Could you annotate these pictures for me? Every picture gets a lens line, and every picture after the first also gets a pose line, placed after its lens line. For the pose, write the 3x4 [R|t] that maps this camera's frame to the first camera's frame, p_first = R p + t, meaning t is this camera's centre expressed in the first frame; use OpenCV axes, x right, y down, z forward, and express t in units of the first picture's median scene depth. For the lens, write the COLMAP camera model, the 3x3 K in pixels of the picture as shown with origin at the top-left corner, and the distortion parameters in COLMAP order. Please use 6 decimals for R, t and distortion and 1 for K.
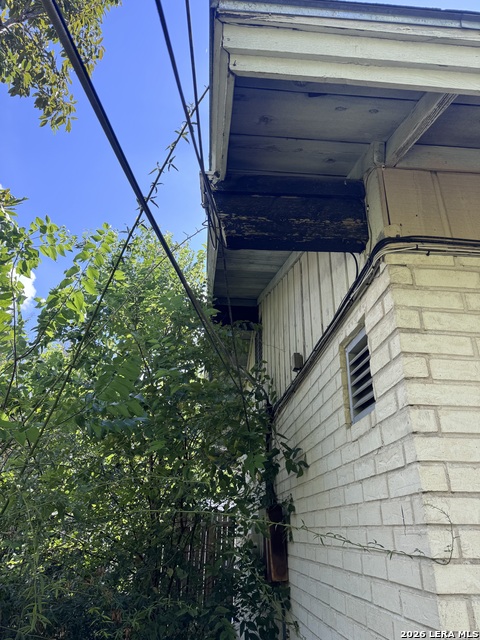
lens RADIAL K [[443.3, 0, 237.1], [0, 443.3, 317.5], [0, 0, 1]] dist [0.044570, -0.052068]
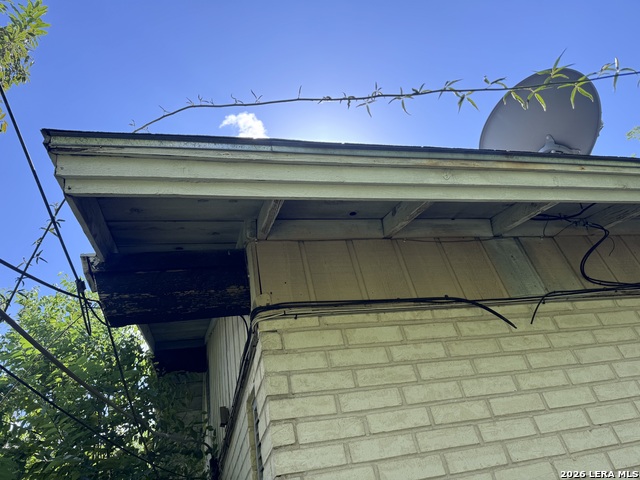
lens RADIAL K [[443.3, 0, 318.7], [0, 443.3, 234.8], [0, 0, 1]] dist [0.044570, -0.052068]
pose [[0.969936, -0.066967, 0.233964, 0.237376], [0.116075, 0.972293, -0.202910, -0.112600], [-0.213893, 0.223968, 0.950836, -0.118856]]
